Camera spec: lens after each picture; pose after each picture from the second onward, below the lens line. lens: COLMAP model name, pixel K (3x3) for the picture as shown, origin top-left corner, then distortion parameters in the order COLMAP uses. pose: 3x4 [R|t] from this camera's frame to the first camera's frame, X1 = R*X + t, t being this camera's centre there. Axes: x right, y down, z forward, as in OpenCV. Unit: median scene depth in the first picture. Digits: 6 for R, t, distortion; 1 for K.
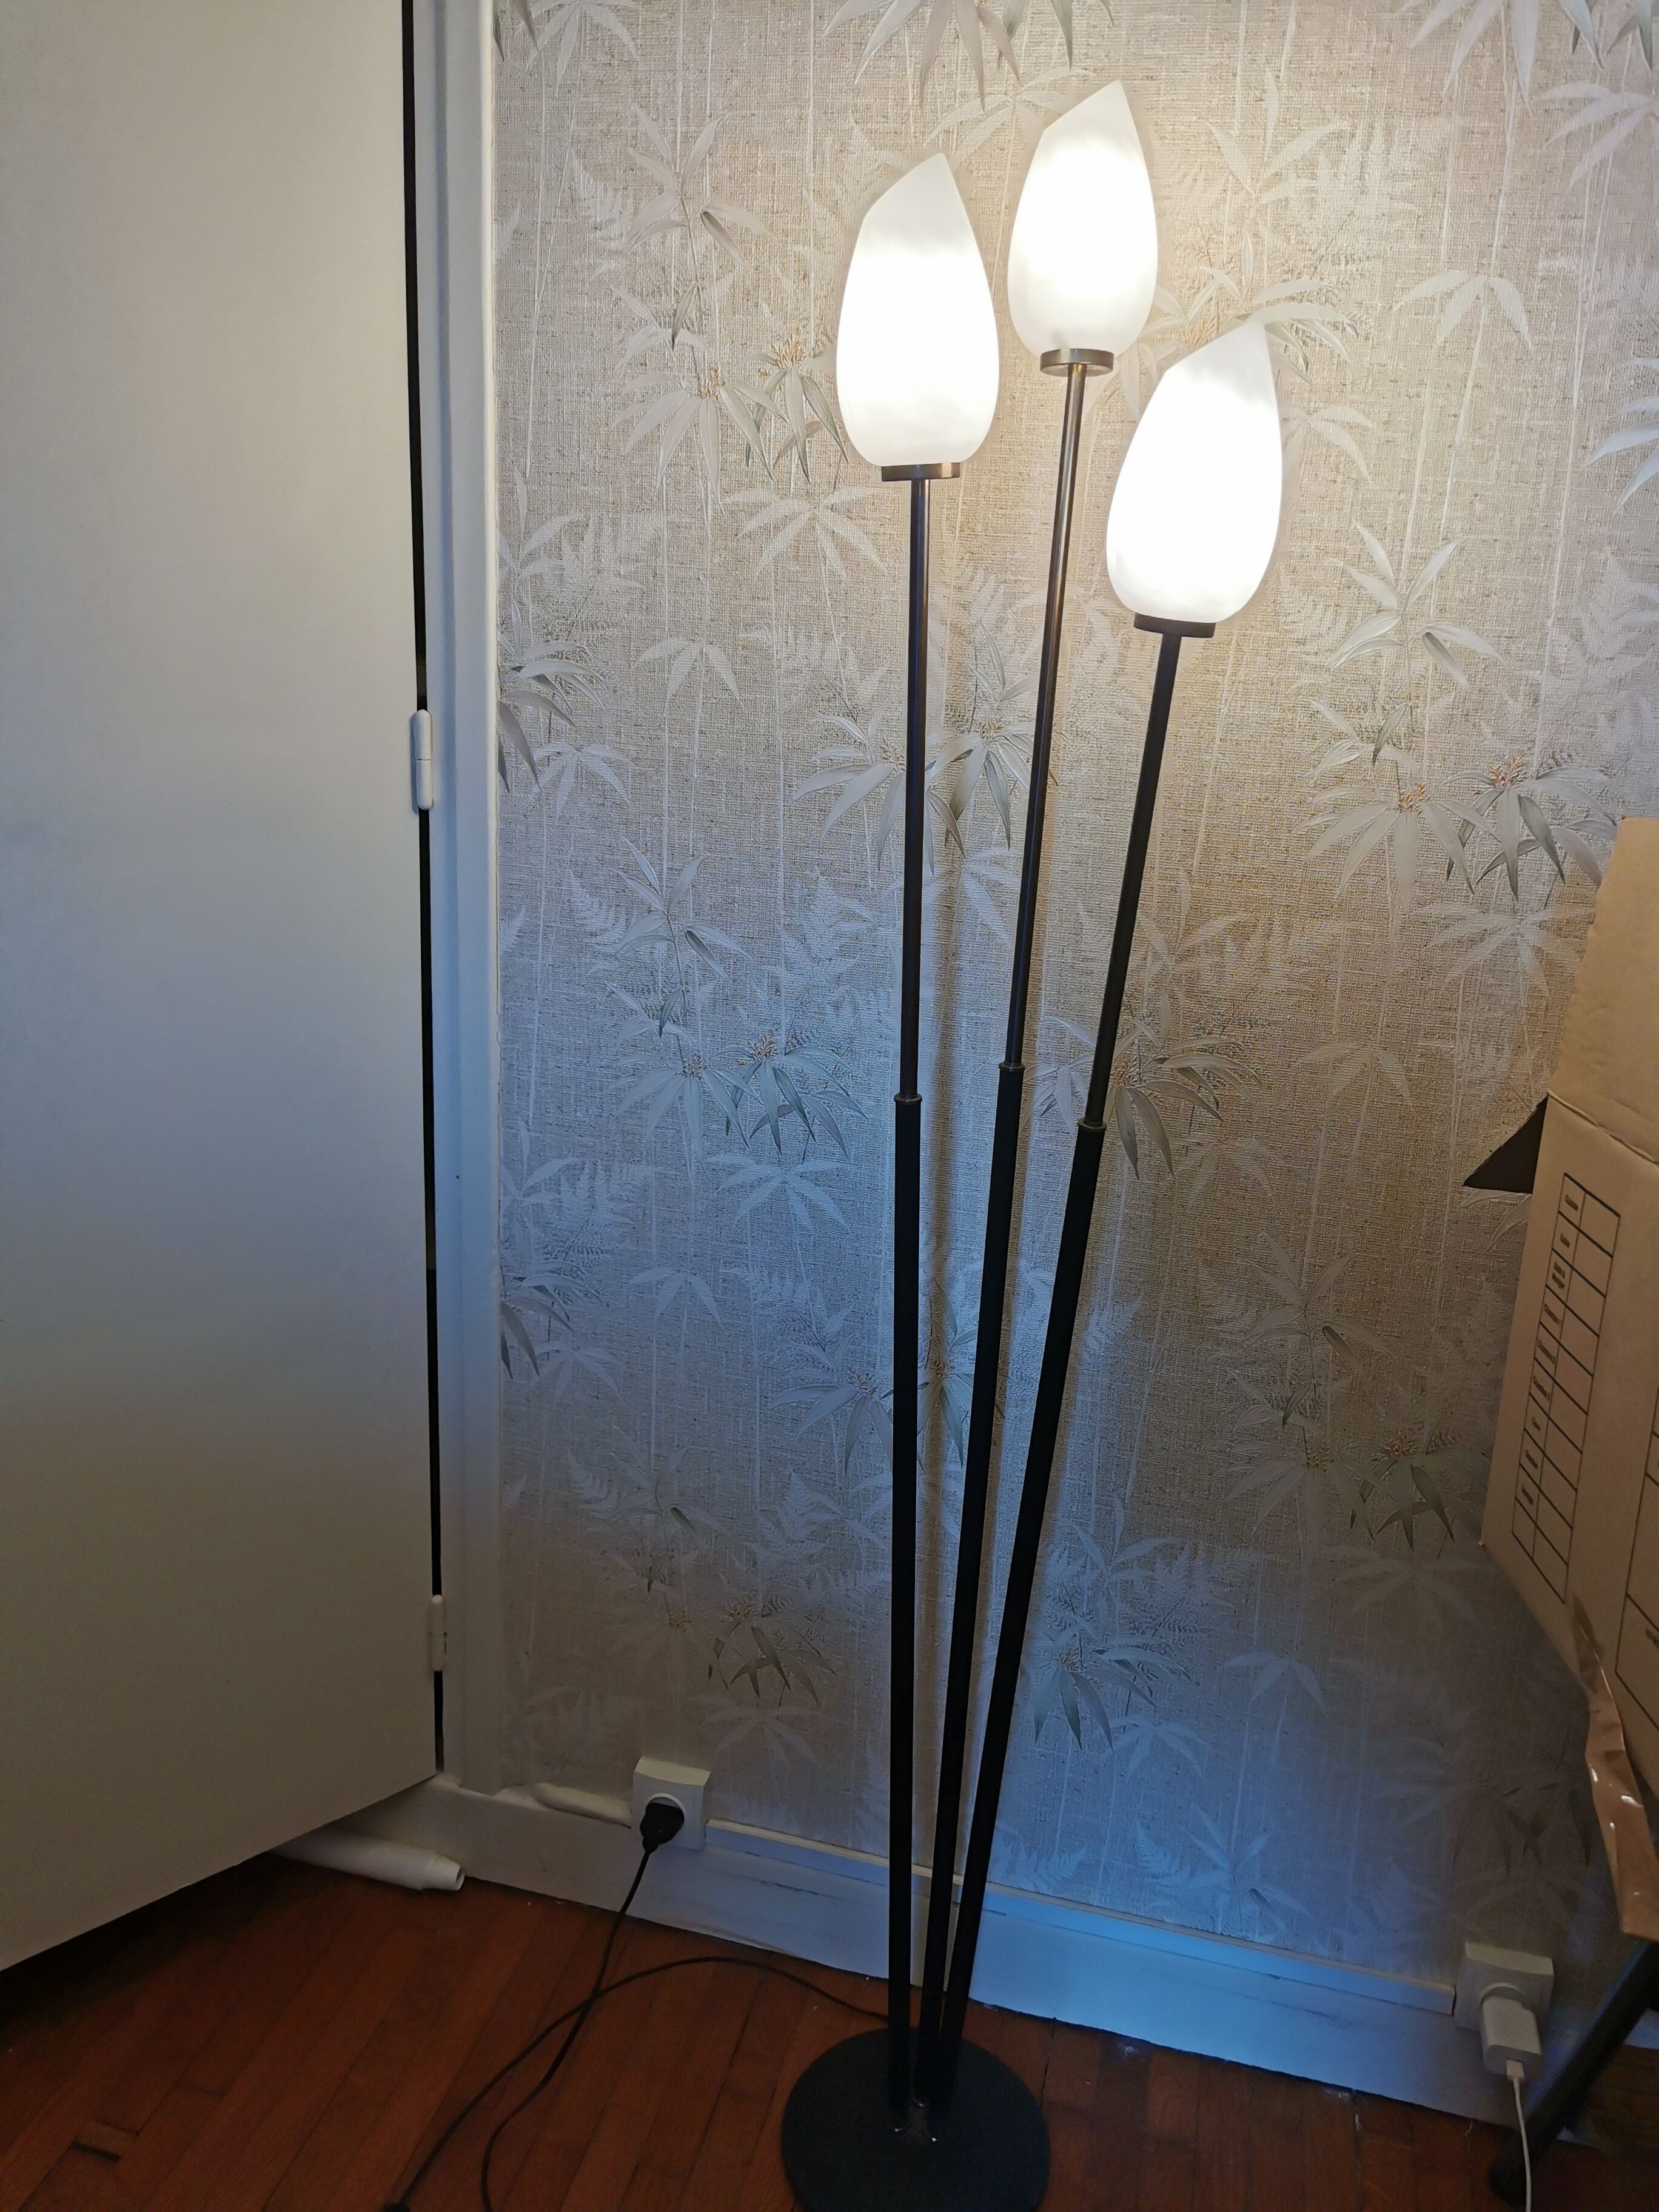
lens RADIAL K [[1728.1, 0, 817.2], [0, 1728.1, 1116.9], [0, 0, 1]] dist [0.049959, -0.090594]
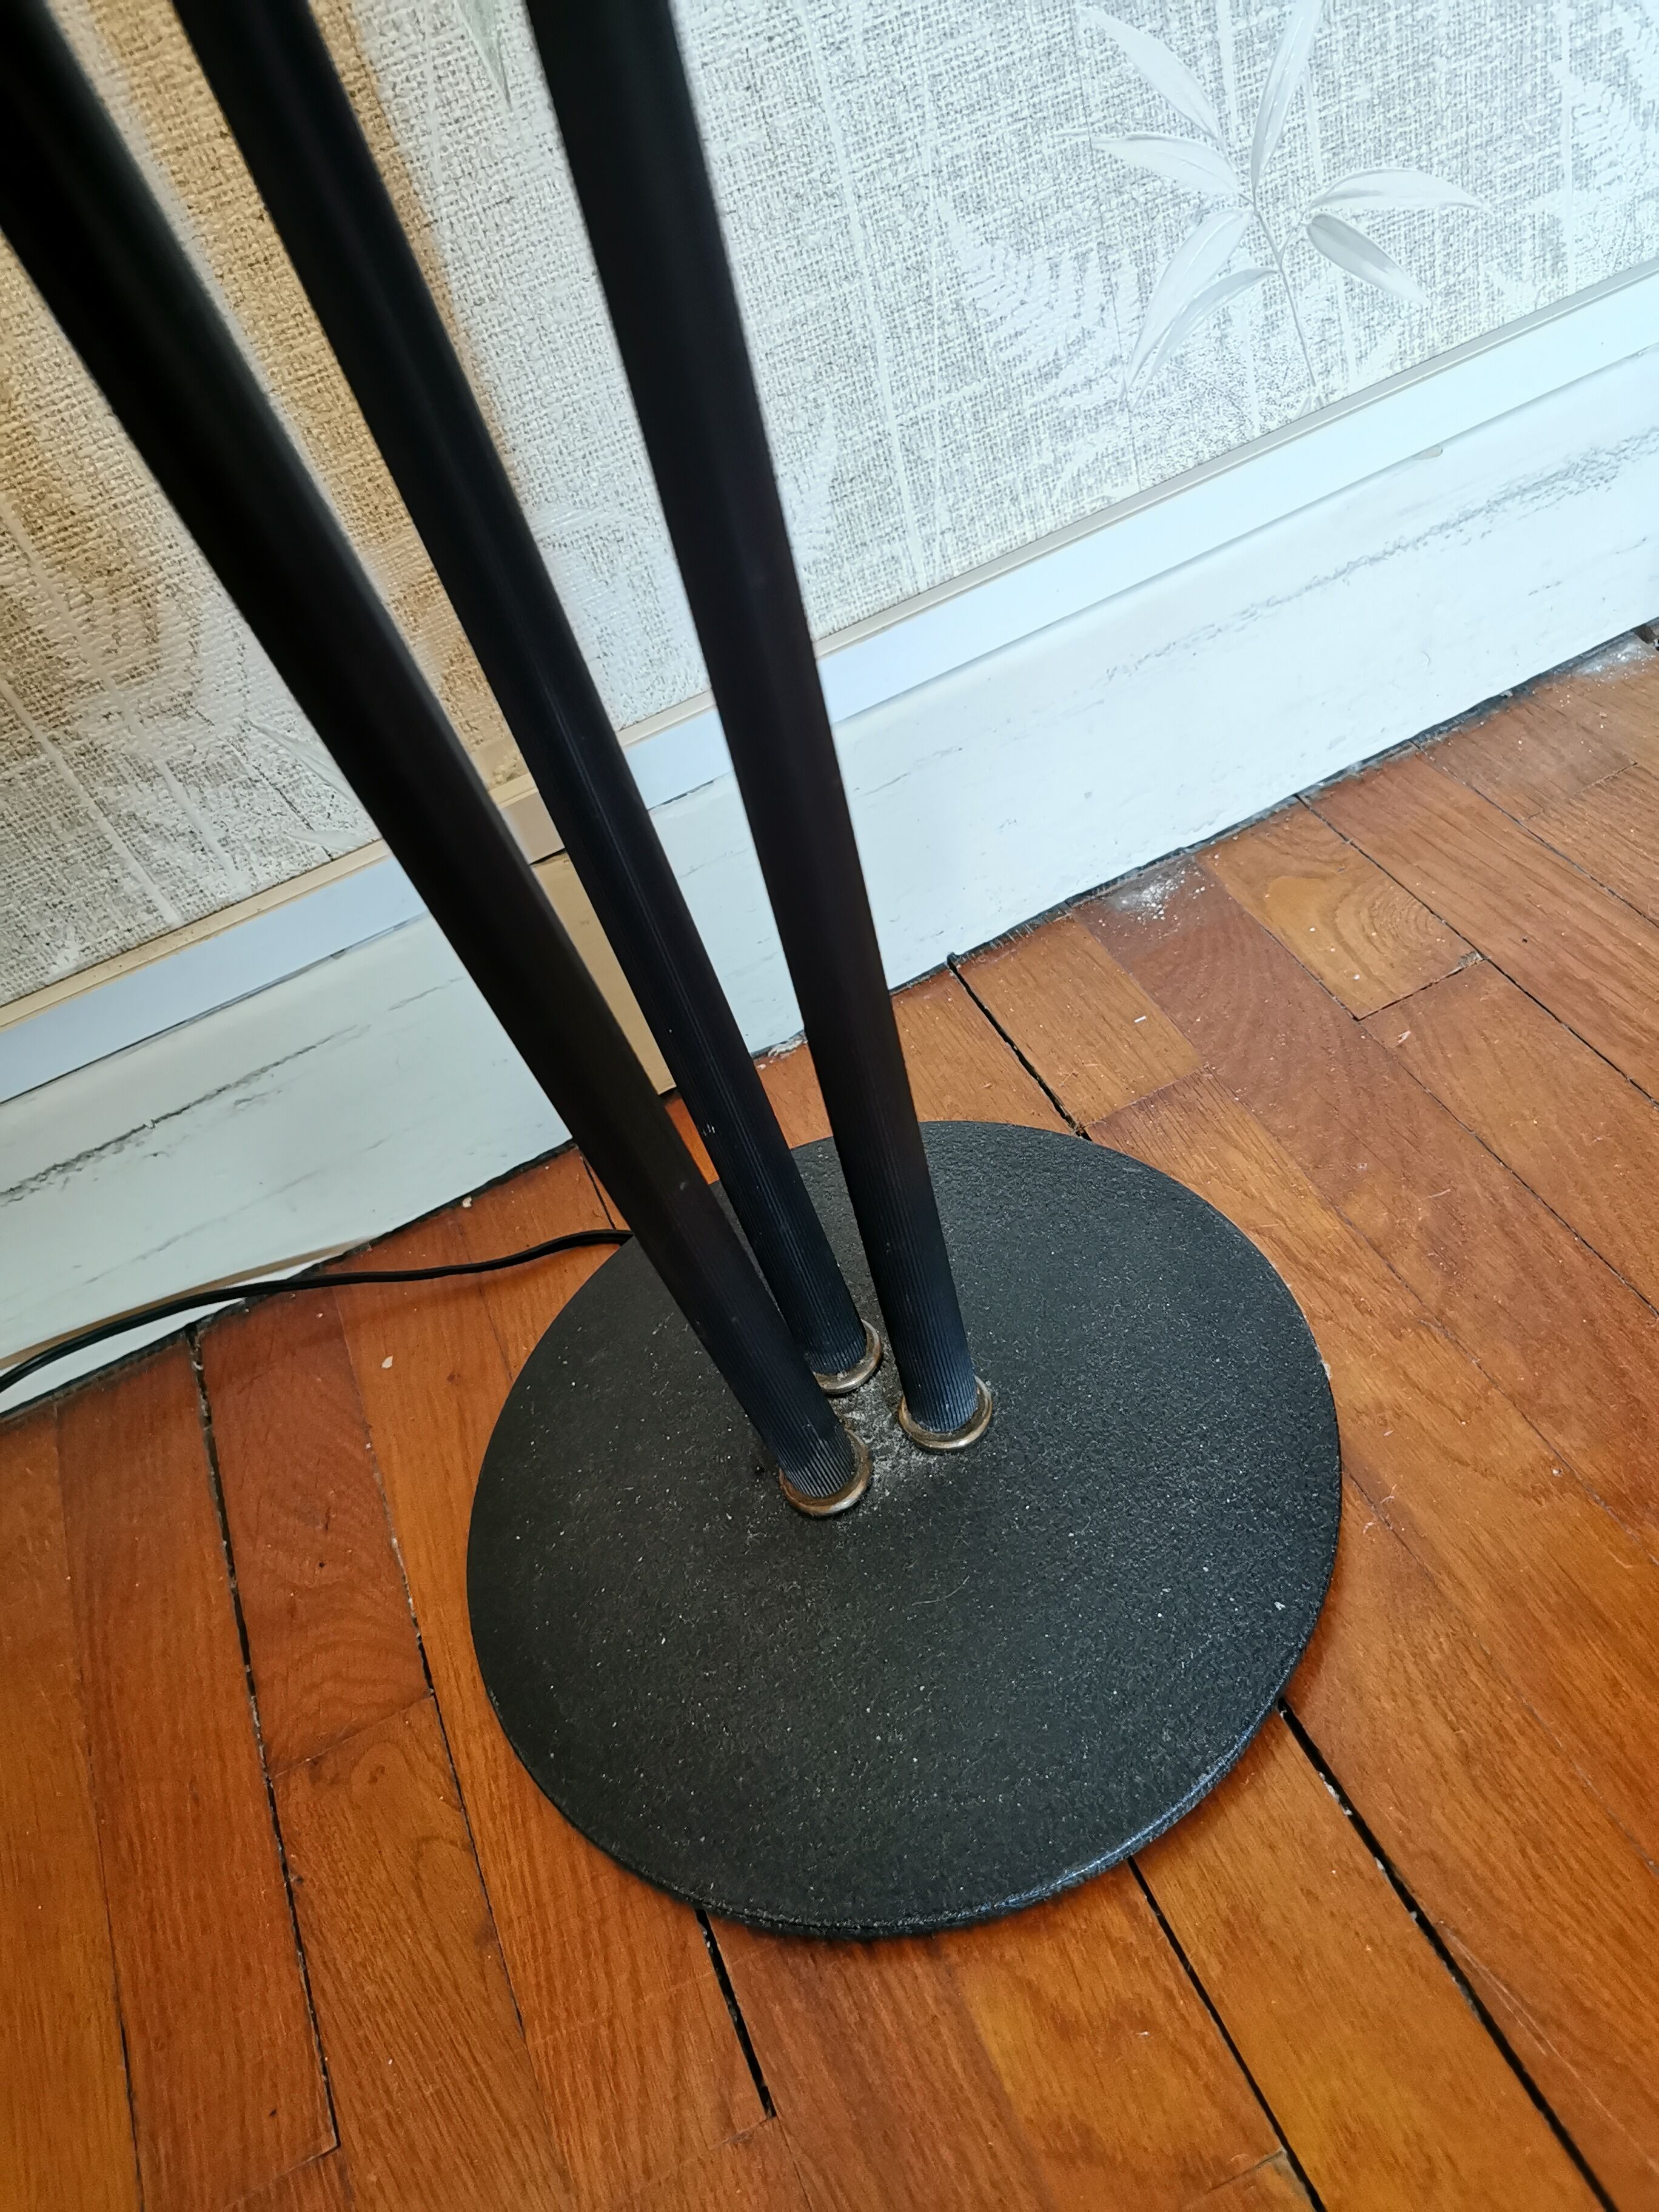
lens RADIAL K [[1728.1, 0, 835.9], [0, 1728.1, 1085.5], [0, 0, 1]] dist [0.049959, -0.090594]
pose [[0.760844, -0.603158, 0.239410, 0.056823], [0.442022, 0.751798, 0.489301, -0.346280], [-0.475114, -0.266457, 0.838610, 0.632767]]
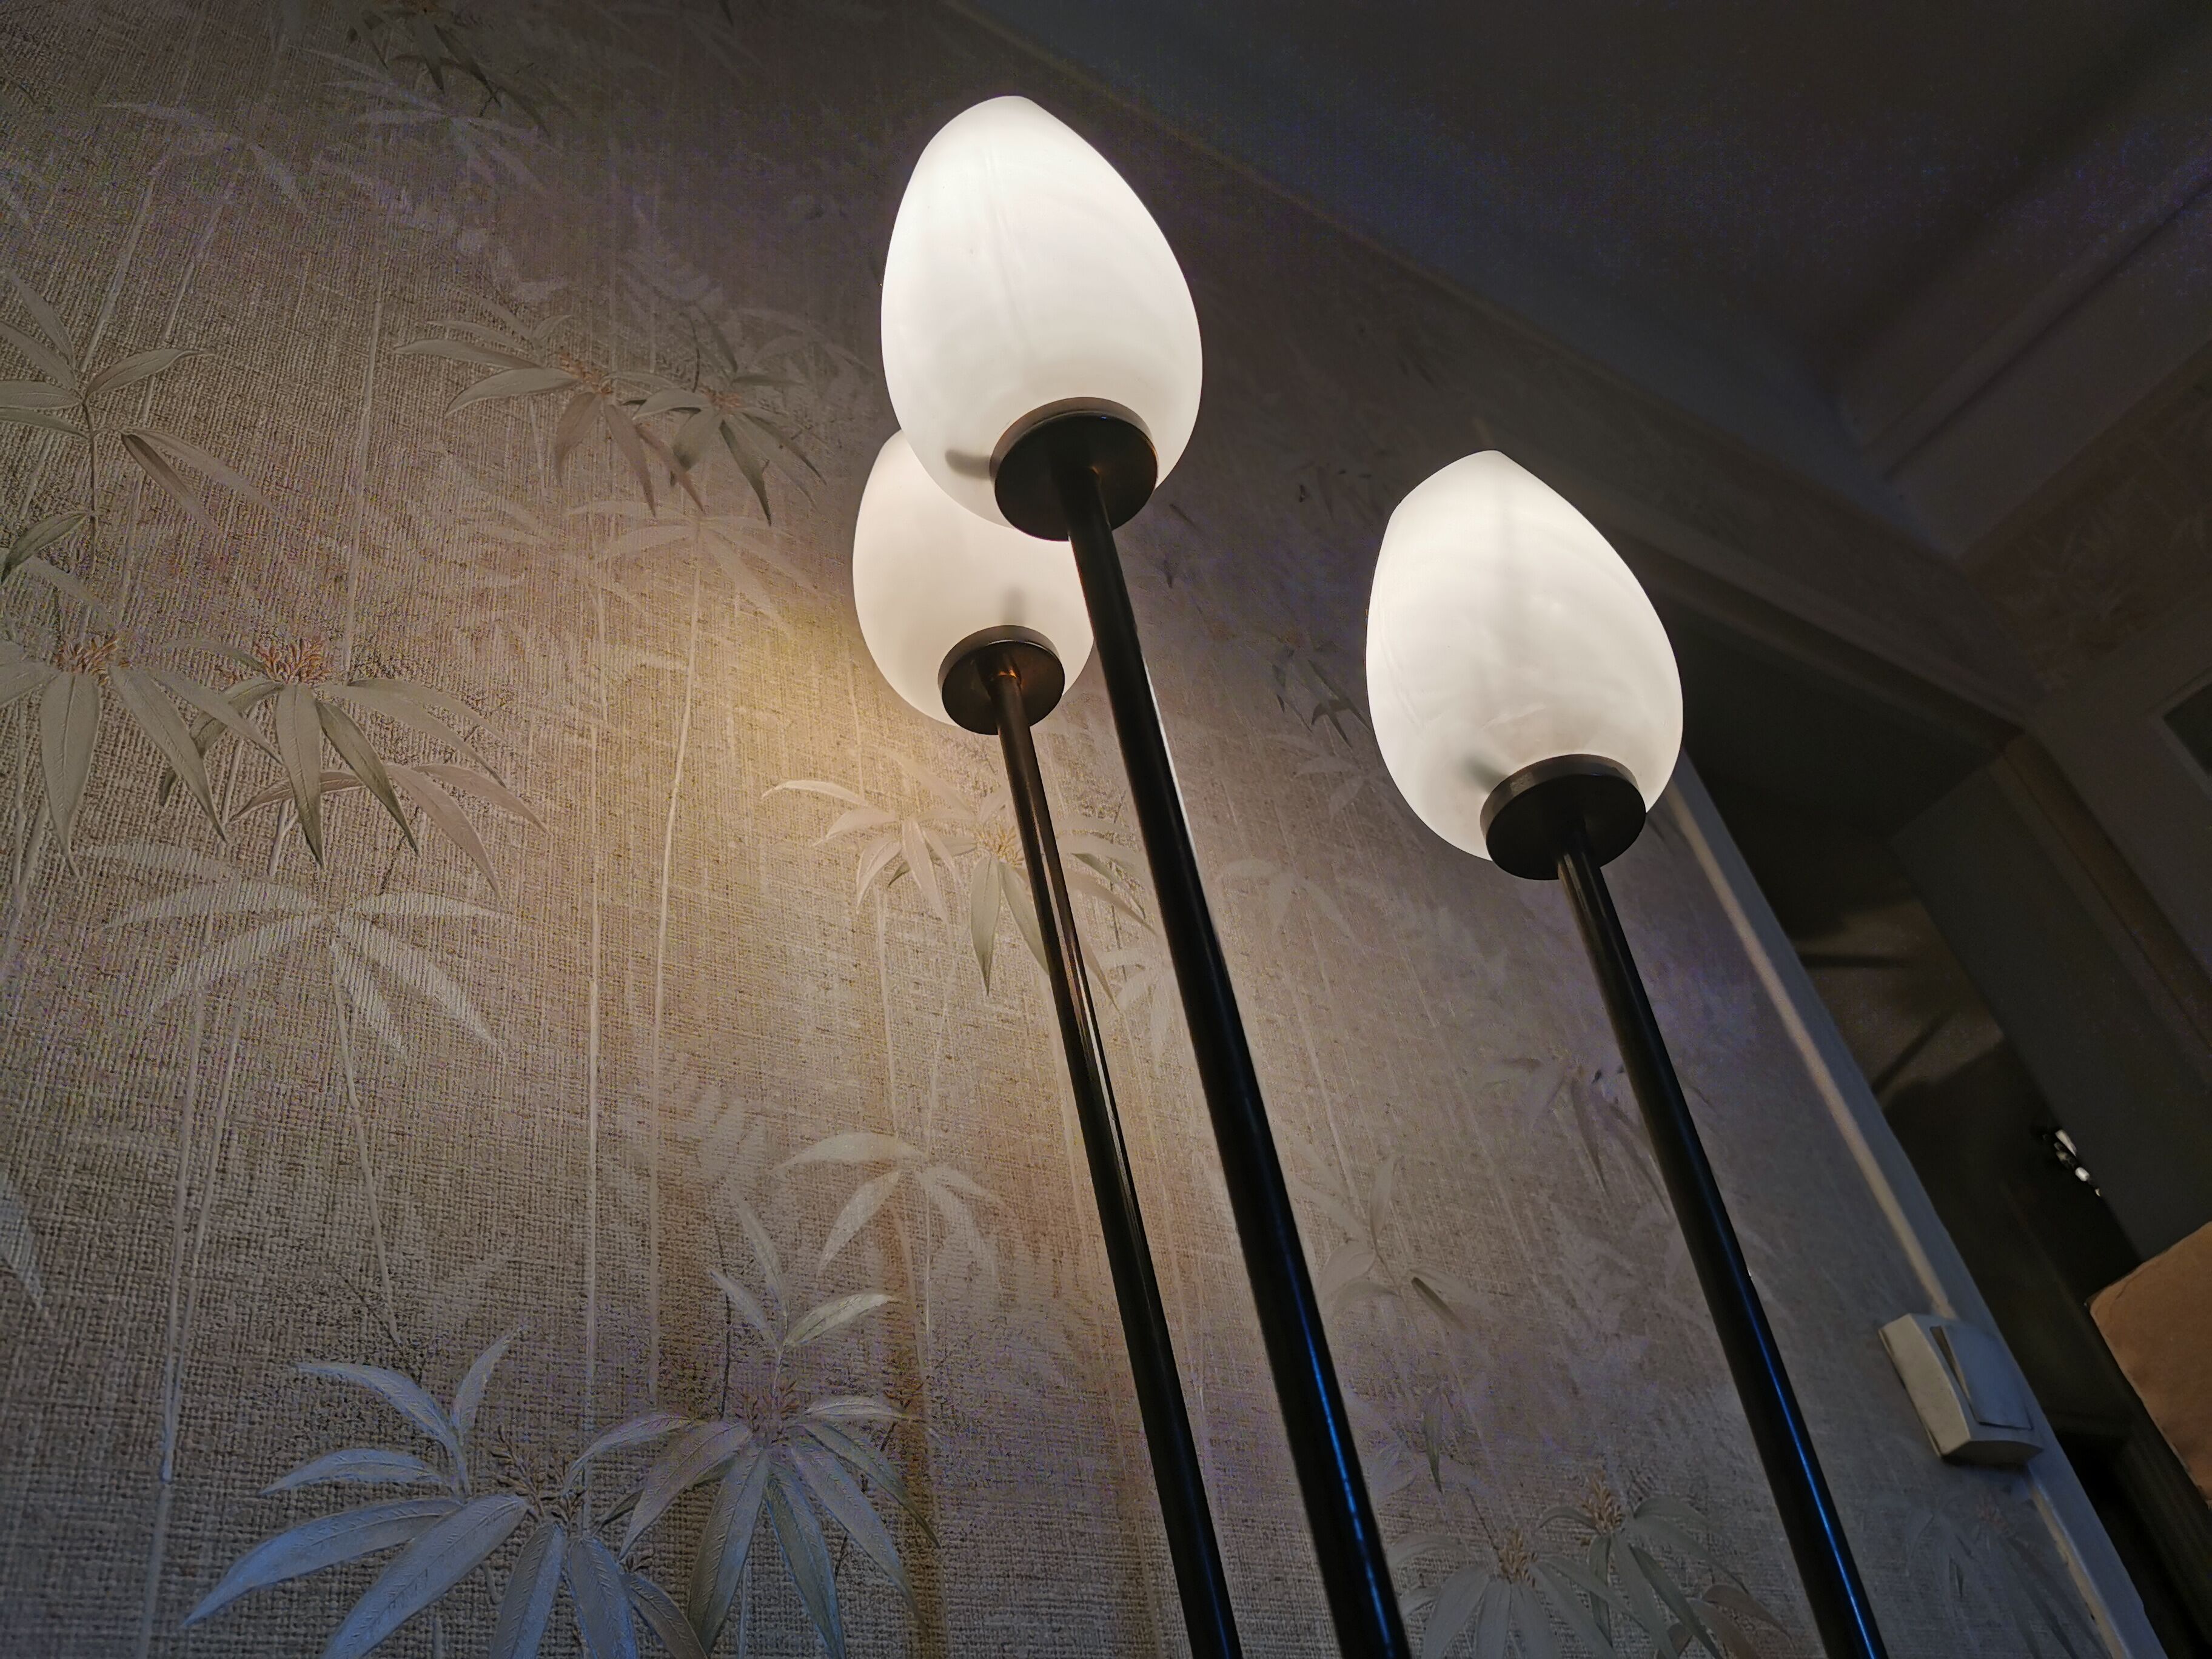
lens RADIAL K [[1728.1, 0, 1115.8], [0, 1728.1, 820.8], [0, 0, 1]] dist [0.049959, -0.090594]
pose [[0.649592, 0.368225, 0.665162, -0.168169], [0.410563, 0.566458, -0.714537, 0.020138], [-0.639897, 0.737249, 0.216787, 0.766823]]
